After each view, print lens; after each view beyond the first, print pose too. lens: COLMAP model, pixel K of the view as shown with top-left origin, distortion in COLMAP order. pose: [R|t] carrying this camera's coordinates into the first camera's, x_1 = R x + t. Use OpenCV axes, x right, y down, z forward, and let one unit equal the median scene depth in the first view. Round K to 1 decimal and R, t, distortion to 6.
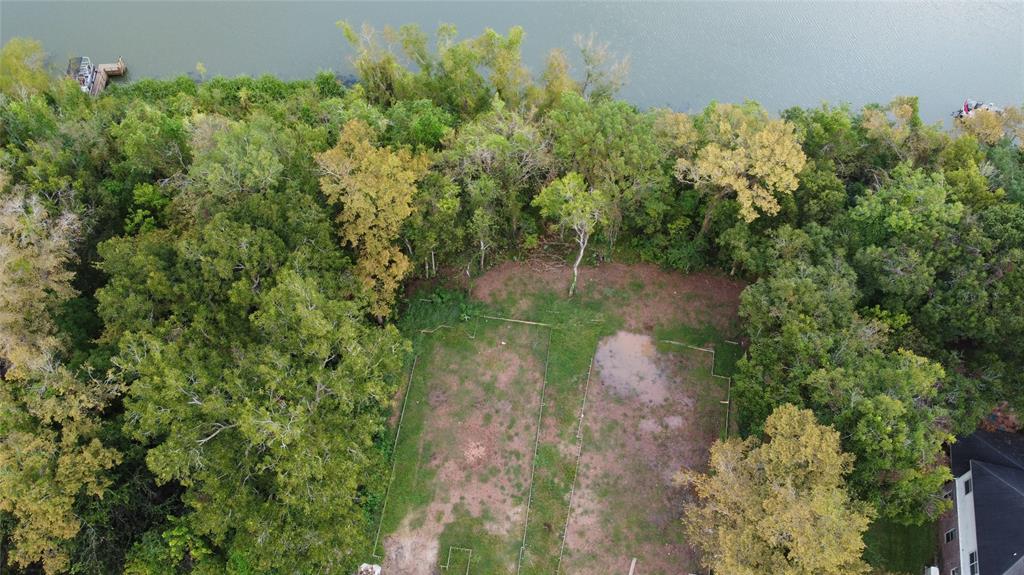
lens RADIAL K [[776.8, 0, 512.0], [0, 776.8, 287.5], [0, 0, 1]] dist [0.000484, -0.000451]
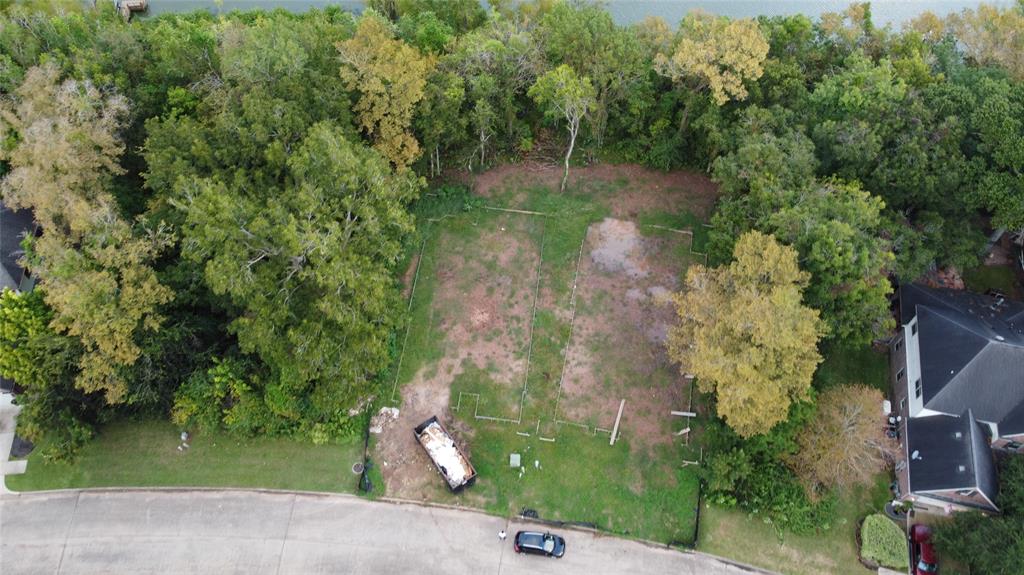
lens RADIAL K [[776.8, 0, 512.0], [0, 776.8, 287.5], [0, 0, 1]] dist [0.000484, -0.000451]
pose [[0.999788, -0.015449, 0.013595, -0.016165], [0.015496, 0.999874, -0.003323, 0.175472], [-0.013542, 0.003533, 0.999902, -0.120852]]
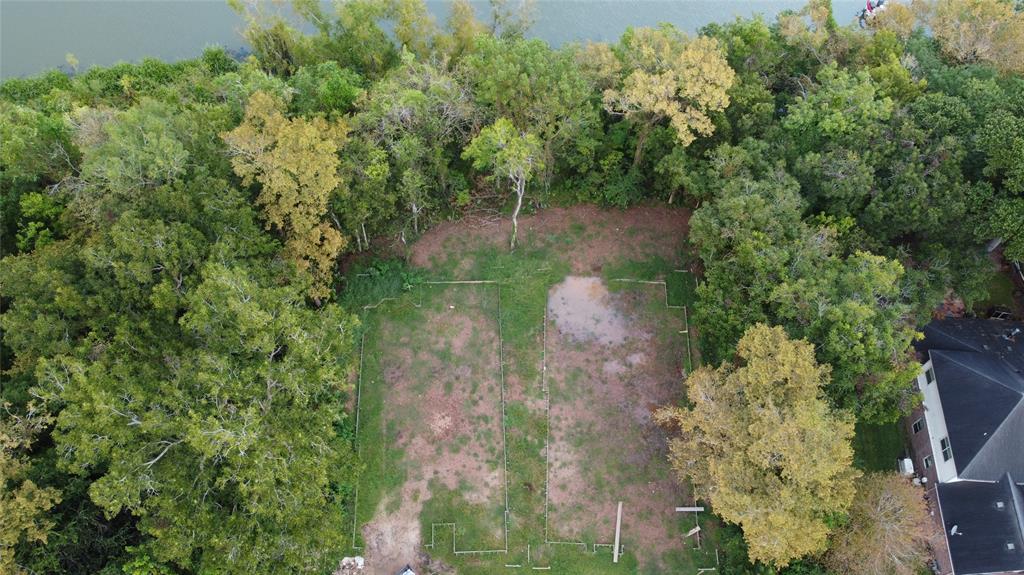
lens RADIAL K [[776.8, 0, 512.0], [0, 776.8, 287.5], [0, 0, 1]] dist [0.000484, -0.000451]
pose [[0.984189, -0.149897, 0.094360, -0.027423], [0.144722, 0.987680, 0.059523, 0.001654], [-0.102120, -0.044926, 0.993757, 0.045470]]
